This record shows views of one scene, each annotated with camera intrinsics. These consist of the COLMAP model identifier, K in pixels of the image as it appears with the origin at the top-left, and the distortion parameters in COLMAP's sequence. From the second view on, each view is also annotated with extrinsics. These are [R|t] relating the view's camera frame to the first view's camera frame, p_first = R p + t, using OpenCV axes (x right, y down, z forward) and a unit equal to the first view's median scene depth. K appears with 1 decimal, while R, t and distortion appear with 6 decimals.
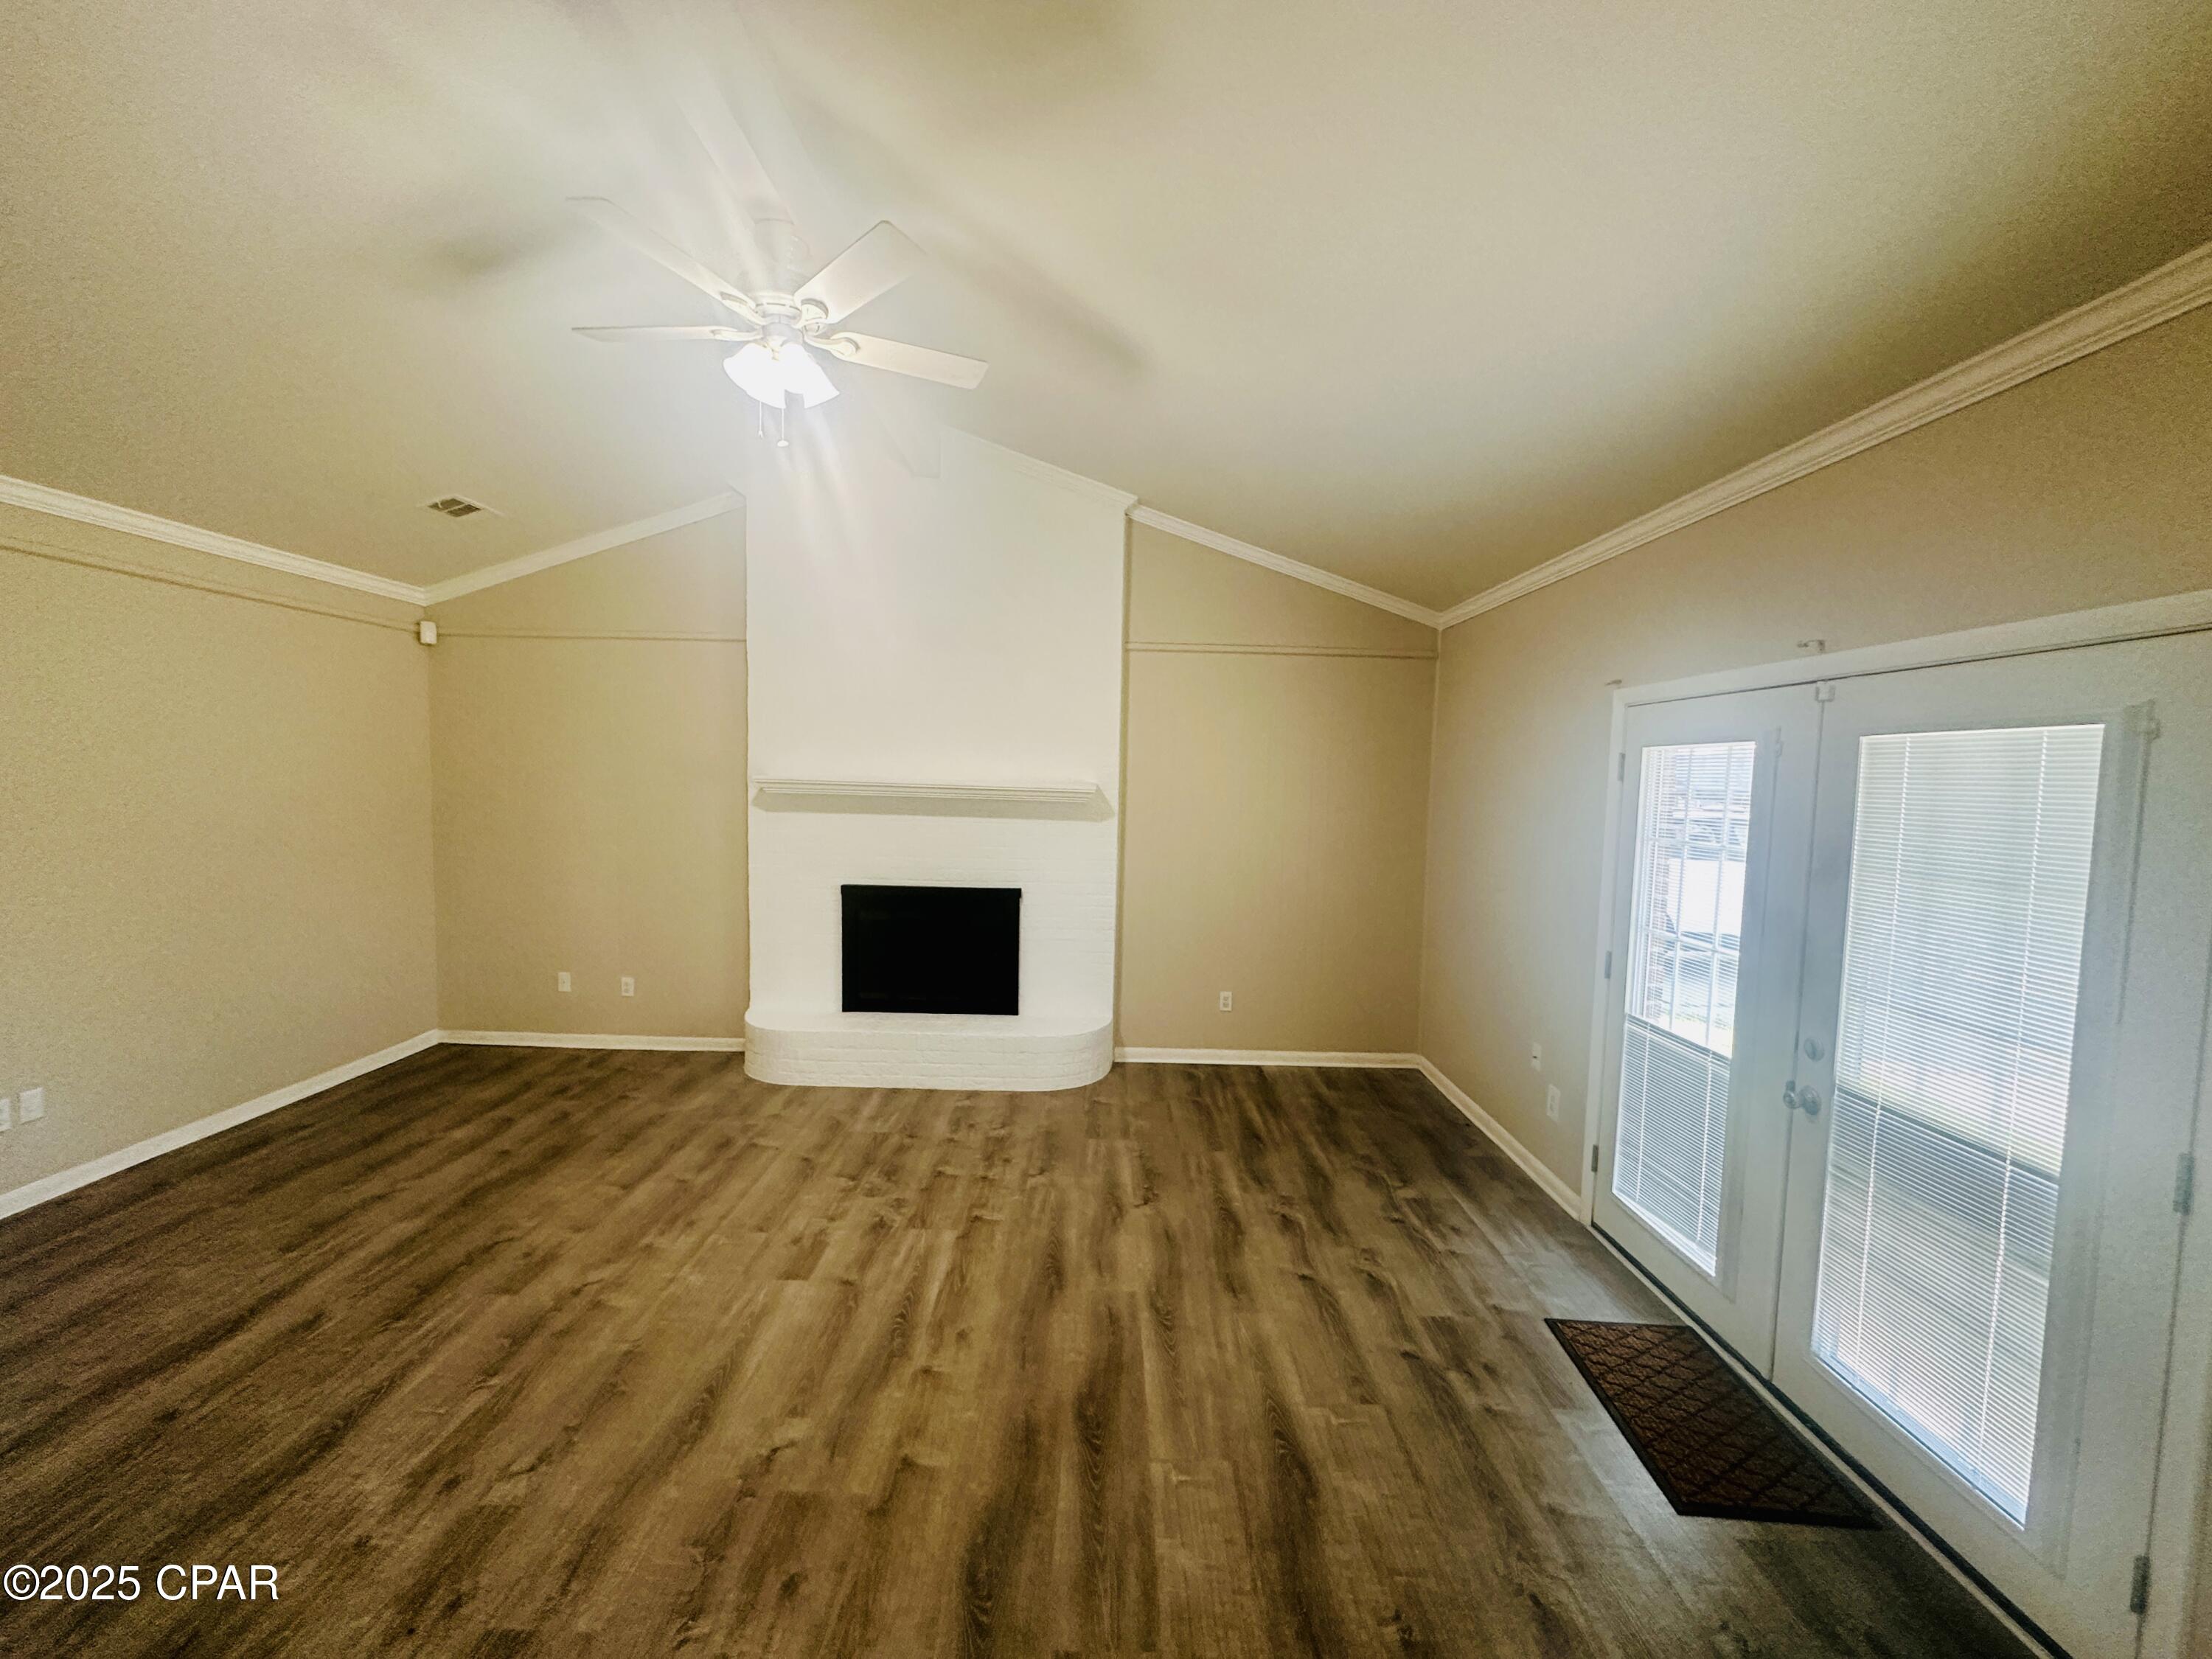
lens RADIAL K [[886.8, 0, 1110.5], [0, 886.8, 830.8], [0, 0, 1]] dist [0.001874, 0.000551]
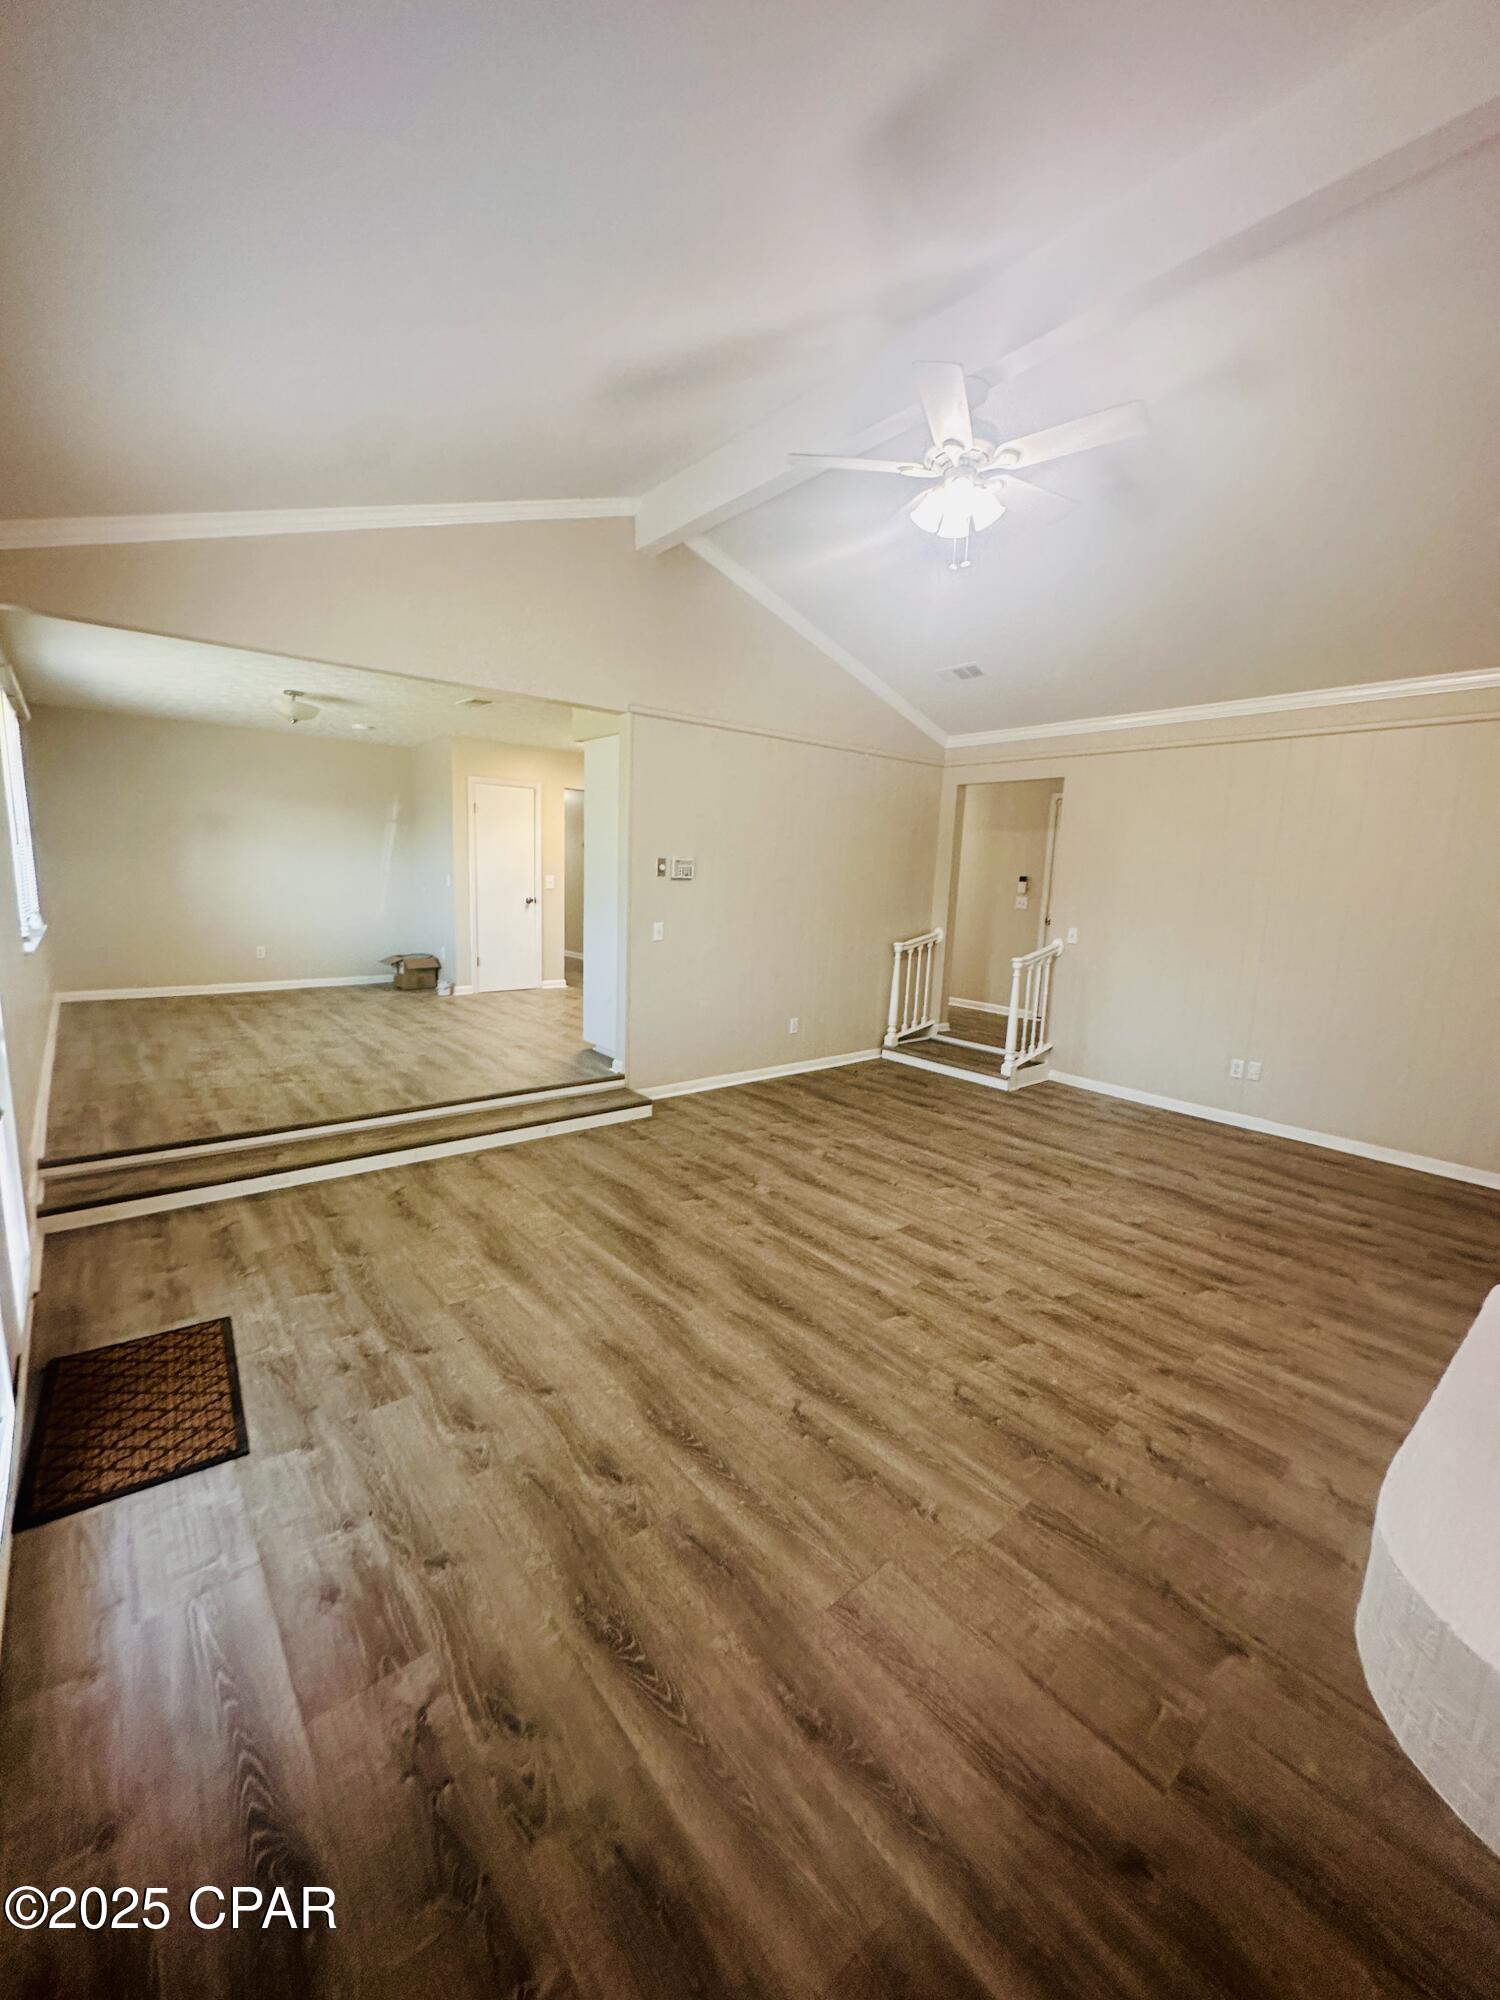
lens RADIAL K [[801.8, 0, 749.8], [0, 801.8, 999.8], [0, 0, 1]] dist [0.001874, 0.000551]
pose [[-0.770547, 0.049978, -0.635421, 0.536569], [-0.094391, 0.976981, 0.191308, -0.029465], [0.630355, 0.207390, -0.748092, 1.611096]]
